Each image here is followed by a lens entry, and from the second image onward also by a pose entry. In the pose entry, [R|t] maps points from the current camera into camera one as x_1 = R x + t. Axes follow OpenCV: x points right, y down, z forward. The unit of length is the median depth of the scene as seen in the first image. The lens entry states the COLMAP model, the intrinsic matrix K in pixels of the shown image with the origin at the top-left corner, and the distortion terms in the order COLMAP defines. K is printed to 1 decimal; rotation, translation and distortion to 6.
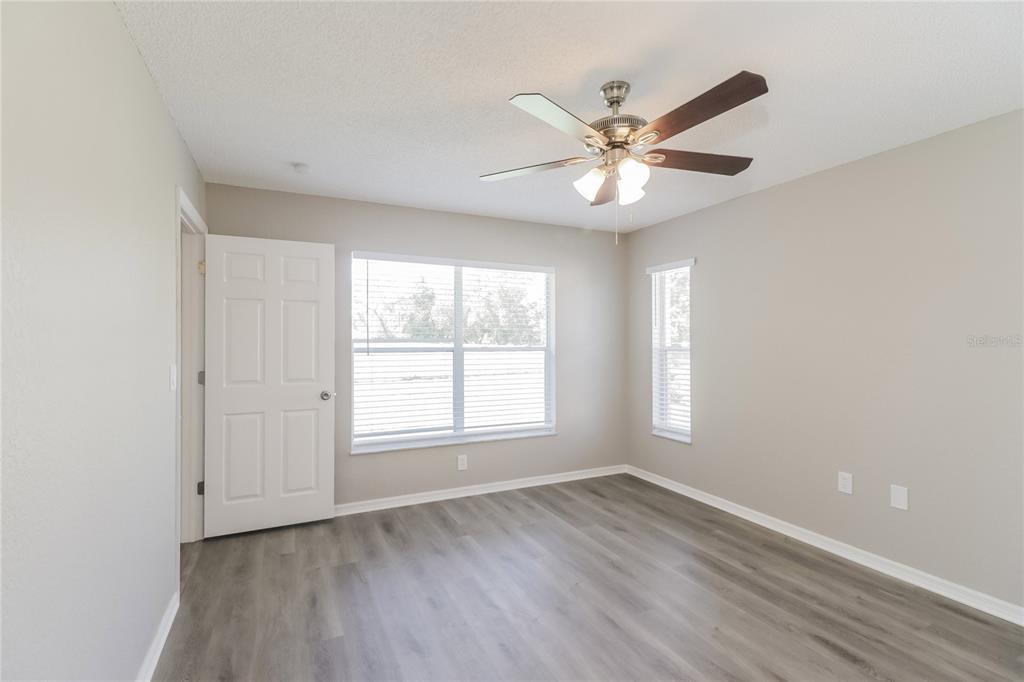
lens RADIAL K [[468.6, 0, 509.8], [0, 468.6, 337.4], [0, 0, 1]] dist [-0.000702, -0.000167]
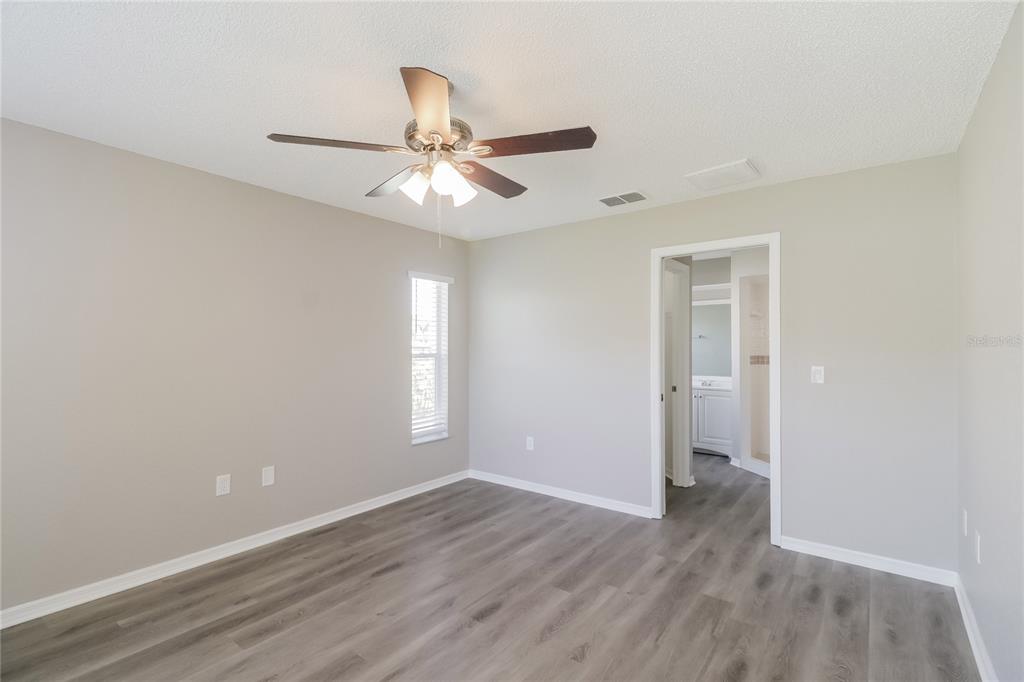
lens RADIAL K [[468.6, 0, 509.7], [0, 468.6, 346.9], [0, 0, 1]] dist [-0.000702, -0.000167]
pose [[-0.446926, 0.001019, 0.894570, -0.556551], [-0.003911, 0.999988, -0.003093, 0.009040], [-0.894563, -0.004881, -0.446916, 1.031230]]
